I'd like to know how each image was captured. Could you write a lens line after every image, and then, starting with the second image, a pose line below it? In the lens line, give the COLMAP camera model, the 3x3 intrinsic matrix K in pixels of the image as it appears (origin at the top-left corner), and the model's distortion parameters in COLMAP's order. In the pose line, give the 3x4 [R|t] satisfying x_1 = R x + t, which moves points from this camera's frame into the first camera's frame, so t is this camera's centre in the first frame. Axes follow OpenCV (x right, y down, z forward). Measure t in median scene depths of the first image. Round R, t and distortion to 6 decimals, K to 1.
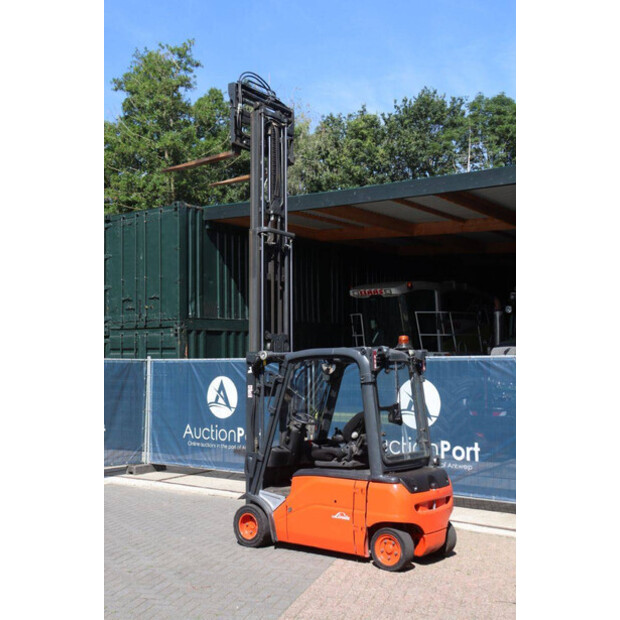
lens RADIAL K [[759.0, 0, 310.0], [0, 759.0, 310.0], [0, 0, 1]] dist [0.007957, 0.120308]
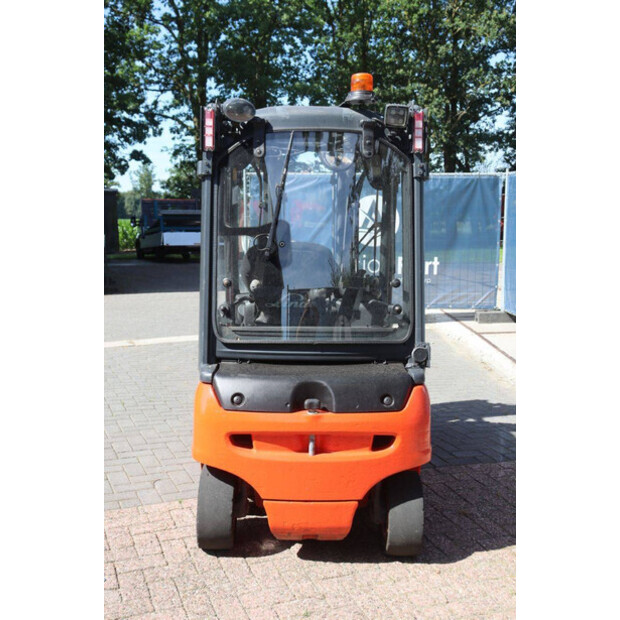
lens RADIAL K [[759.0, 0, 310.0], [0, 759.0, 310.0], [0, 0, 1]] dist [0.007957, 0.120308]
pose [[0.609197, 0.103299, -0.786262, 0.442900], [0.066135, 0.981408, 0.180180, 0.082871], [0.790256, -0.161765, 0.591039, 0.645845]]
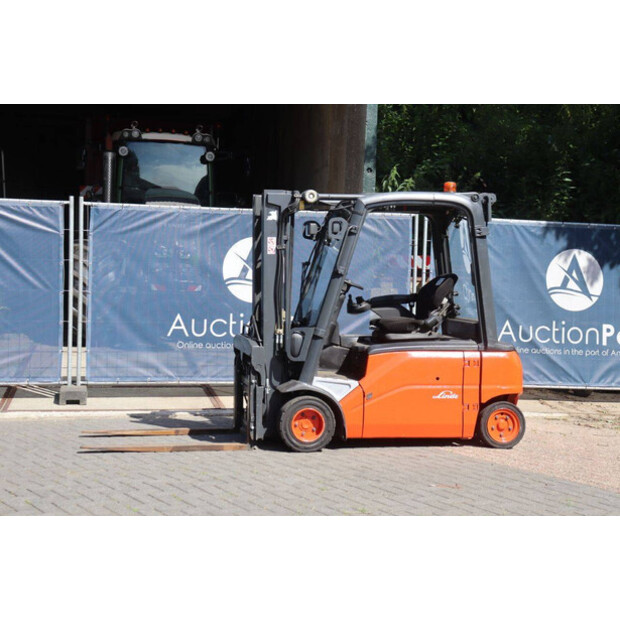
lens RADIAL K [[1083.1, 0, 312.8], [0, 1083.1, 296.4], [0, 0, 1]] dist [0.185789, 0.004866]
pose [[0.655258, -0.012546, 0.755301, -0.826460], [-0.081961, 0.992779, 0.087596, 0.061730], [-0.750946, -0.119303, 0.649498, 0.301054]]
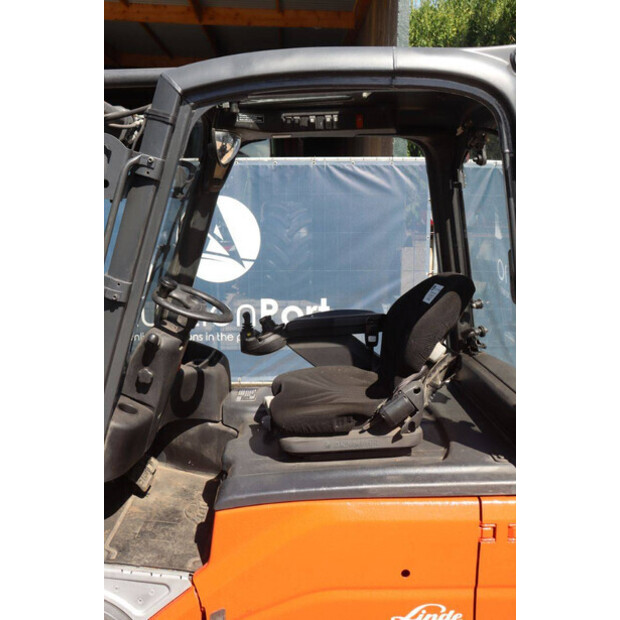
lens RADIAL K [[601.2, 0, 310.0], [0, 601.2, 310.0], [0, 0, 1]] dist [-0.056748, 0.000239]
pose [[0.782654, -0.108717, 0.612890, -0.115467], [-0.046801, 0.971564, 0.232105, 0.082985], [-0.620695, -0.210342, 0.755310, 0.755079]]
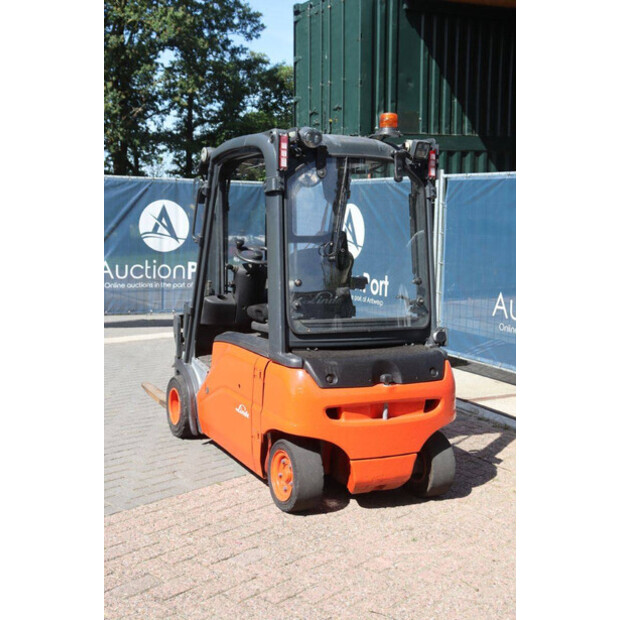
lens RADIAL K [[827.4, 0, 310.0], [0, 827.4, 310.0], [0, 0, 1]] dist [0.040689, 0.088096]
pose [[0.893614, 0.069685, -0.443394, 0.330185], [0.015667, 0.982429, 0.185977, 0.058254], [0.448563, -0.173138, 0.876820, 0.389838]]
